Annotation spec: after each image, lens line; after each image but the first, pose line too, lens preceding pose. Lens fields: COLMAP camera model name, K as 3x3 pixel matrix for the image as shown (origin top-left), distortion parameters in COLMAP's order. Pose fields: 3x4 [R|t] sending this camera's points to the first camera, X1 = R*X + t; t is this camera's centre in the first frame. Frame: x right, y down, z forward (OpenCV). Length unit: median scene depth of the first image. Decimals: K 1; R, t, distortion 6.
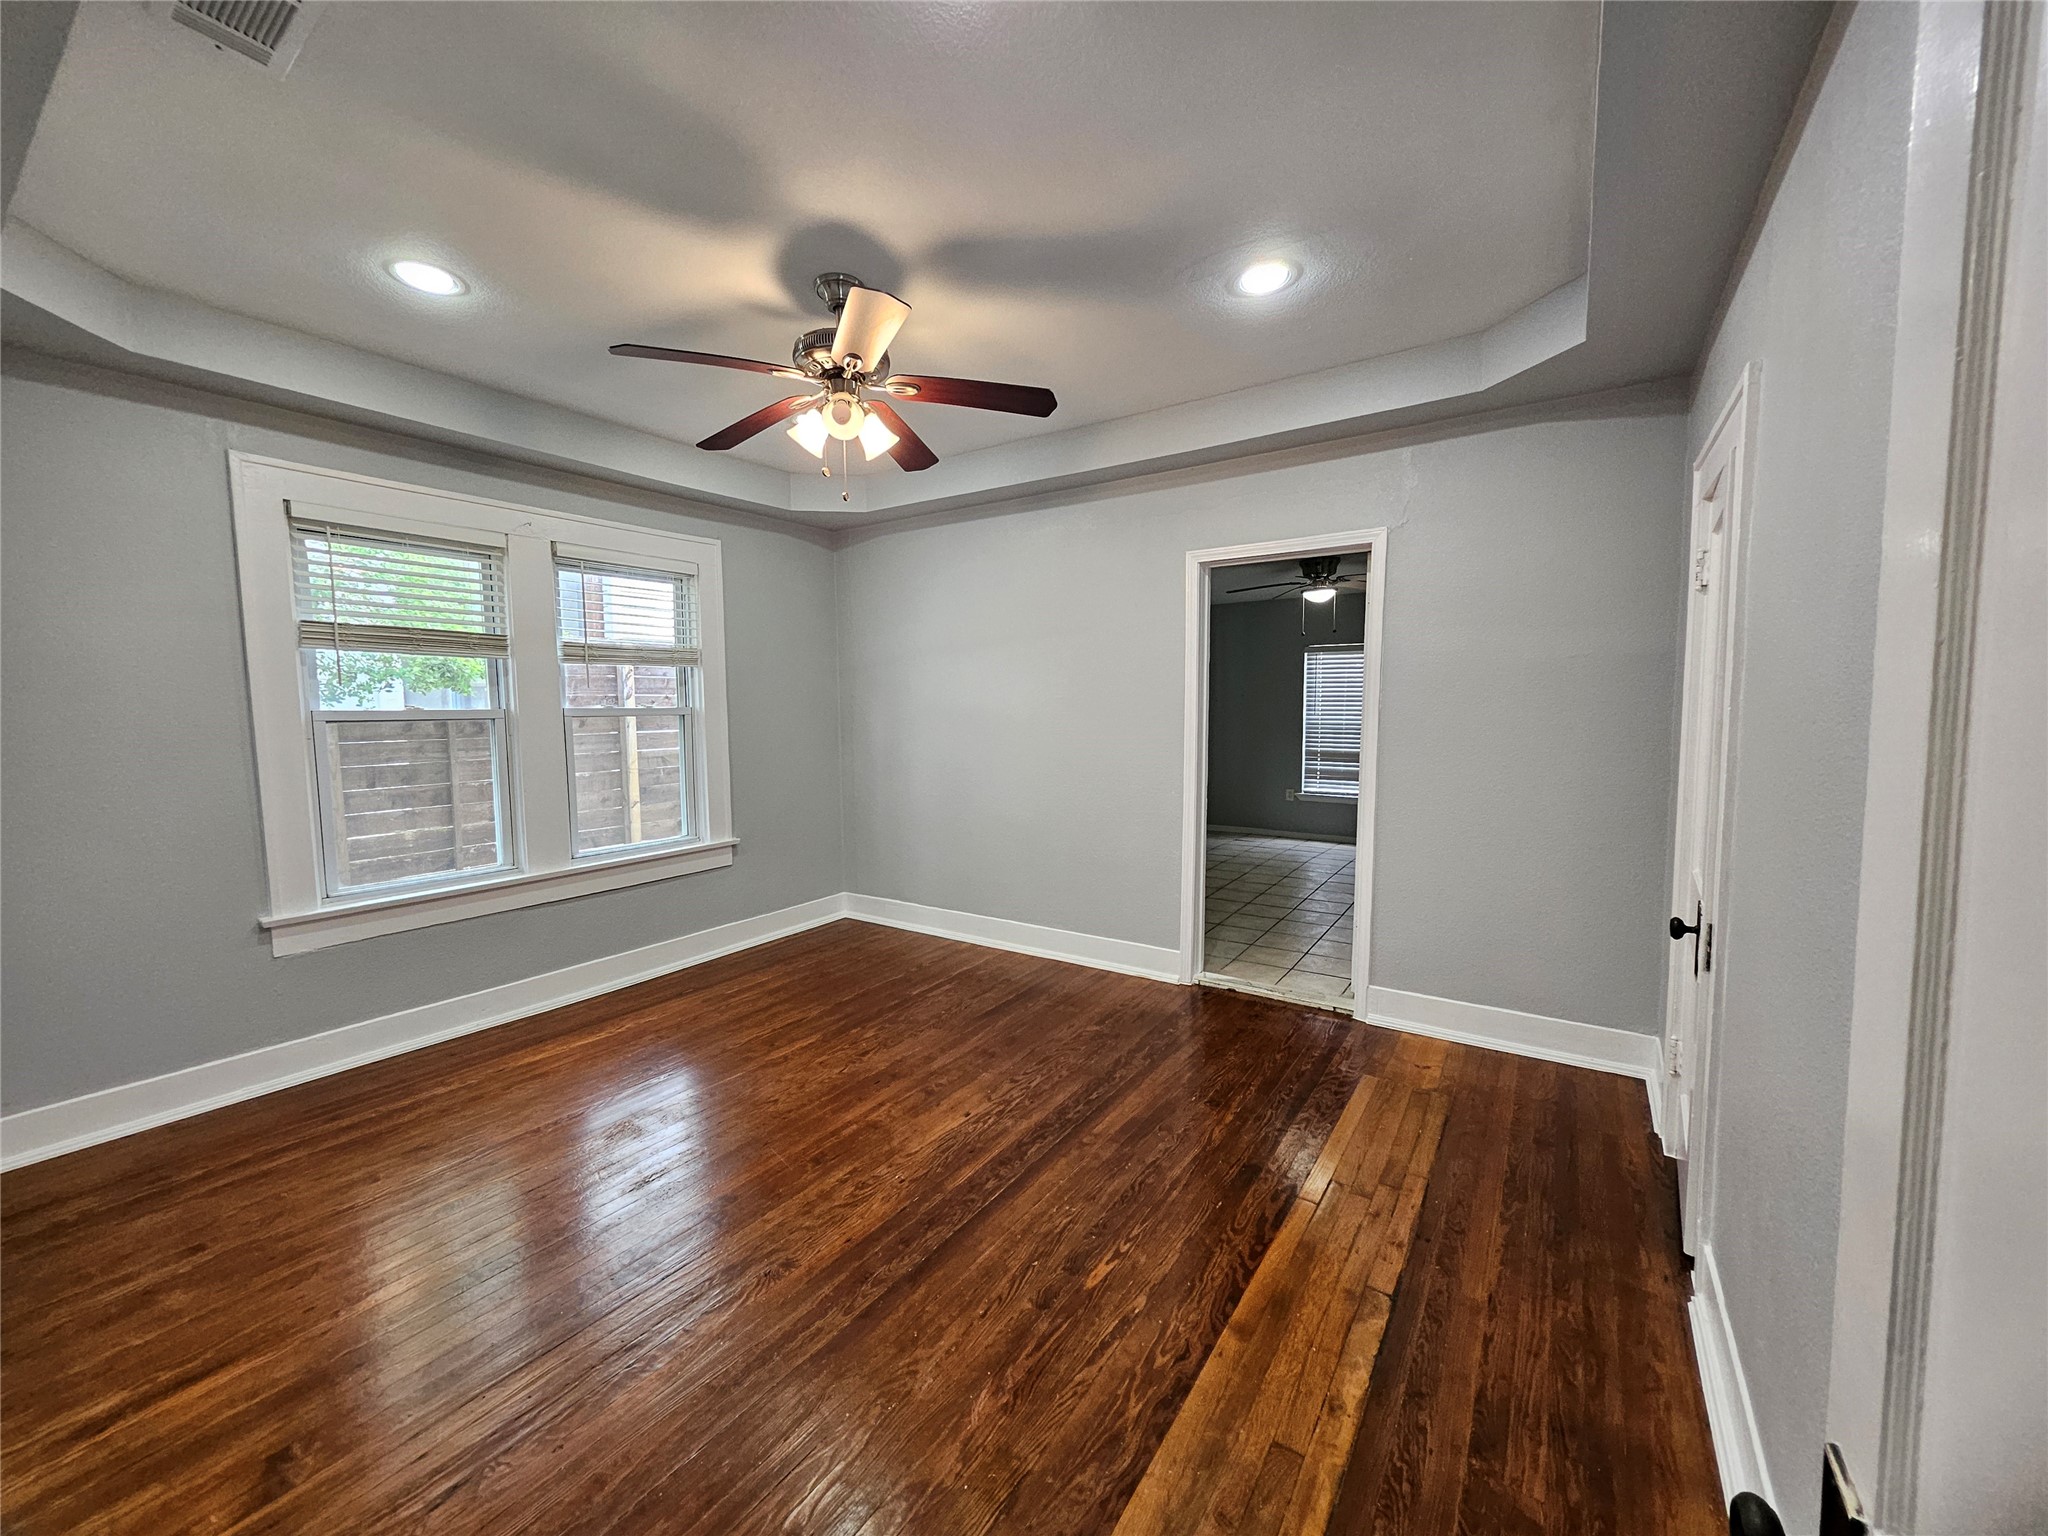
lens RADIAL K [[801.4, 0, 1002.2], [0, 801.4, 765.3], [0, 0, 1]] dist [-0.001111, -0.002286]
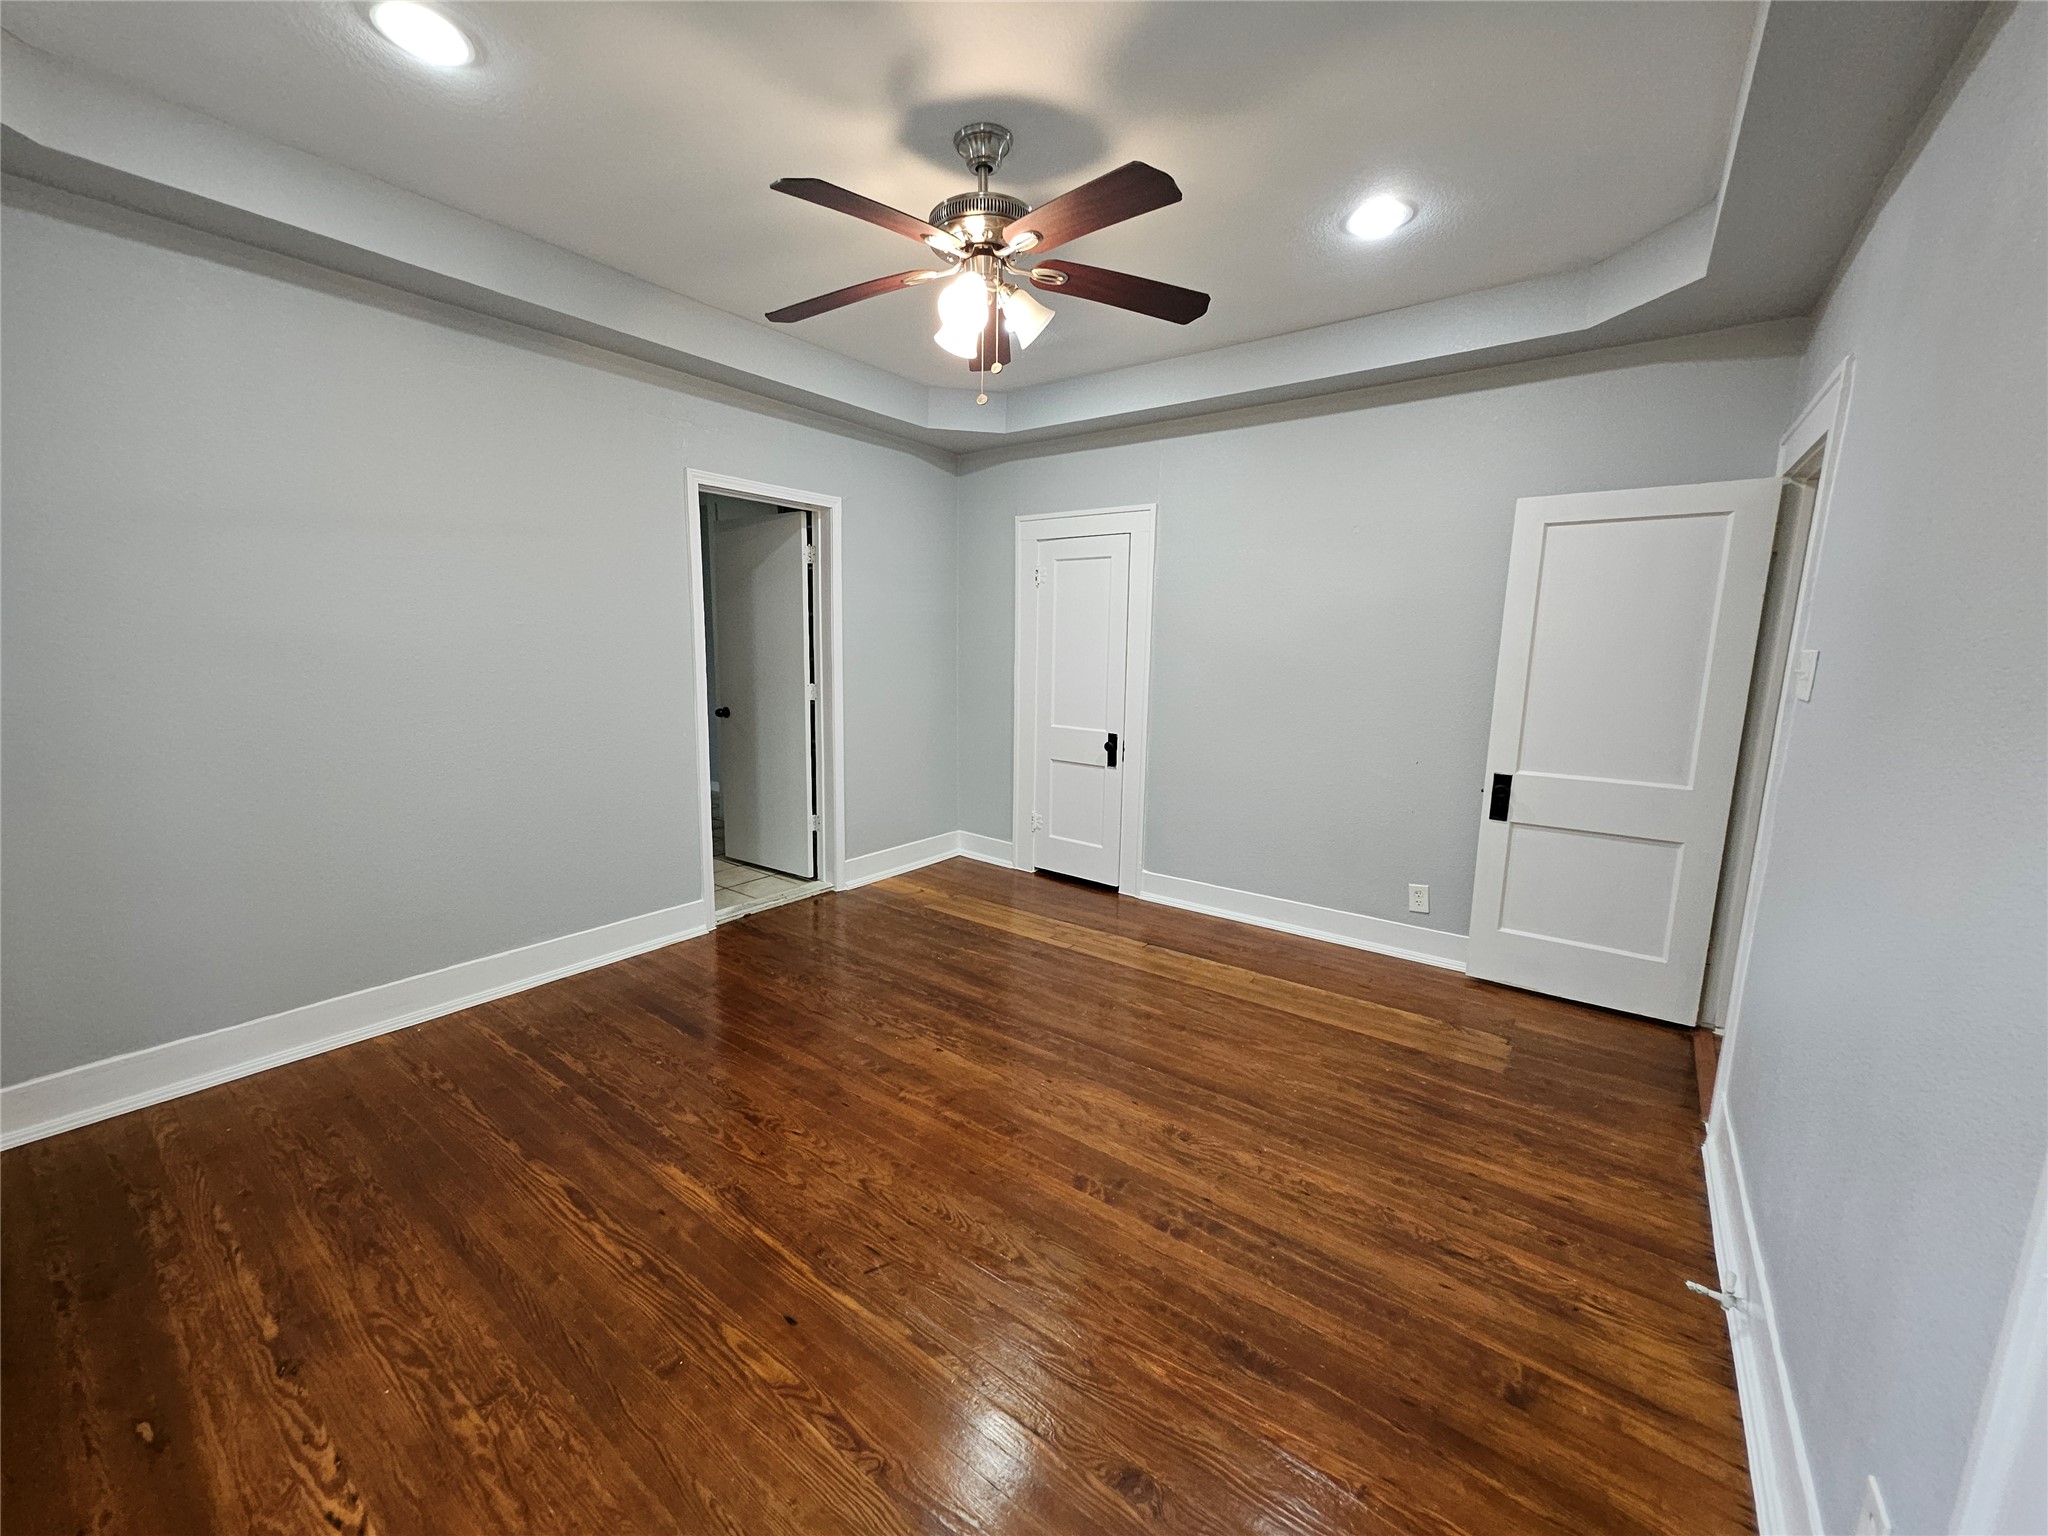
lens RADIAL K [[801.4, 0, 1011.4], [0, 801.4, 767.7], [0, 0, 1]] dist [-0.001111, -0.002286]
pose [[0.025147, -0.143363, 0.989351, -0.915537], [0.052892, 0.988468, 0.141891, -0.050579], [-0.998284, 0.048760, 0.032440, 0.792409]]
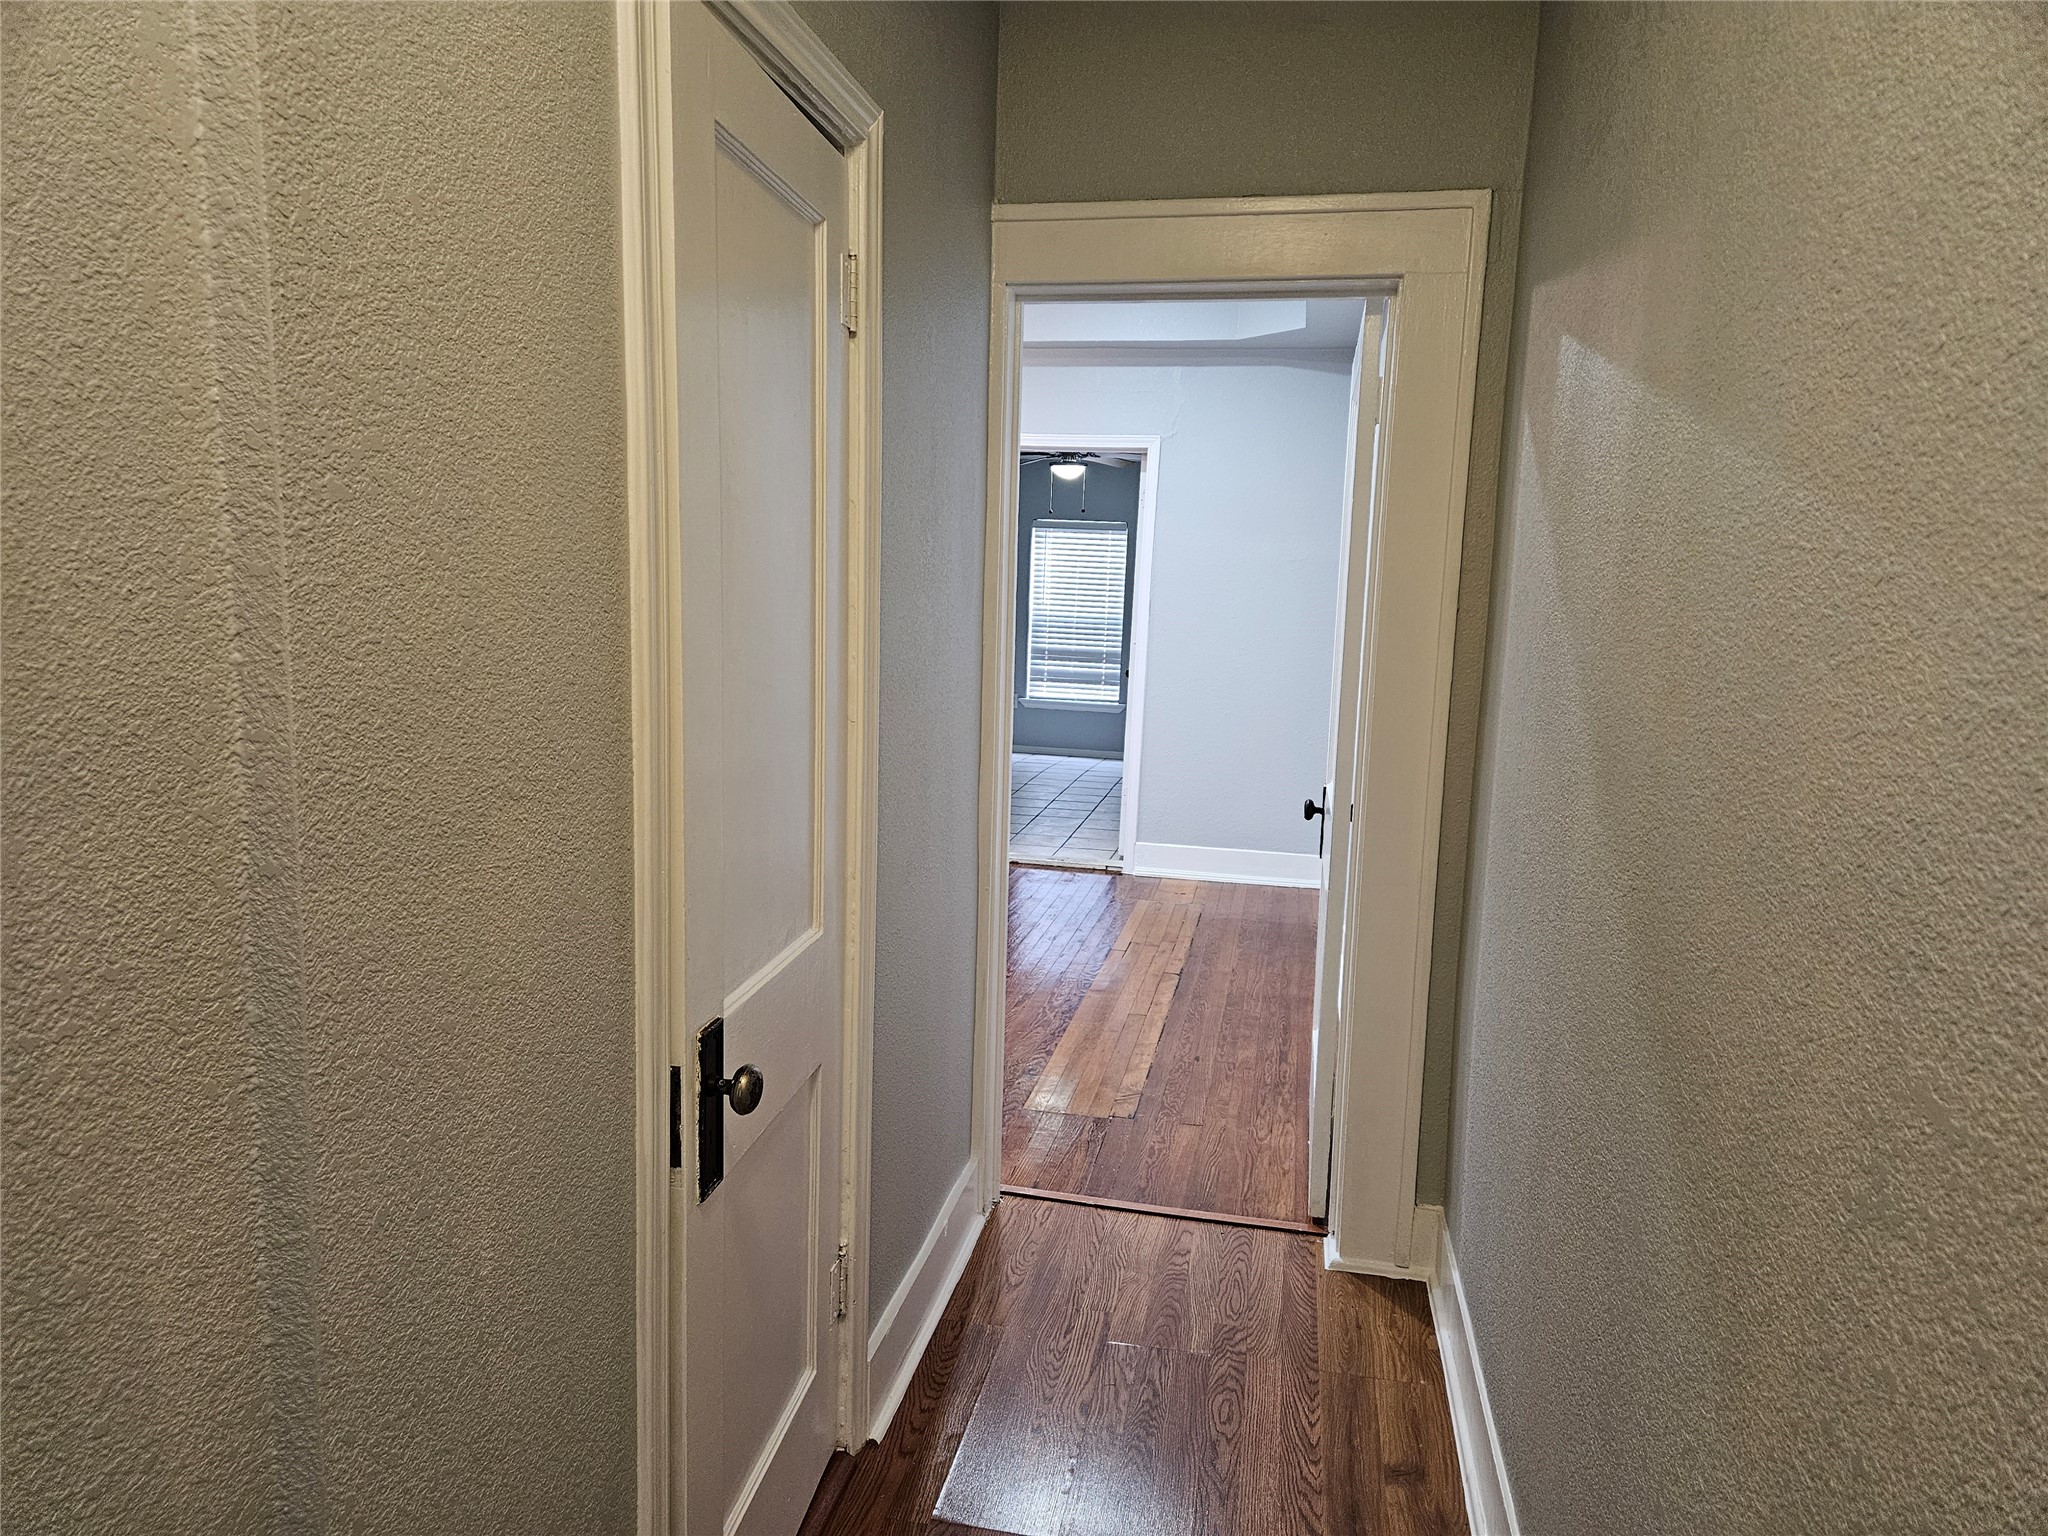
lens RADIAL K [[1364.3, 0, 1028.6], [0, 1364.3, 772.8], [0, 0, 1]] dist [0.045003, -0.009698]
pose [[0.913794, -0.006855, 0.406120, -0.547431], [-0.019227, 0.998007, 0.060110, 0.071587], [-0.405723, -0.062736, 0.911841, -0.819068]]
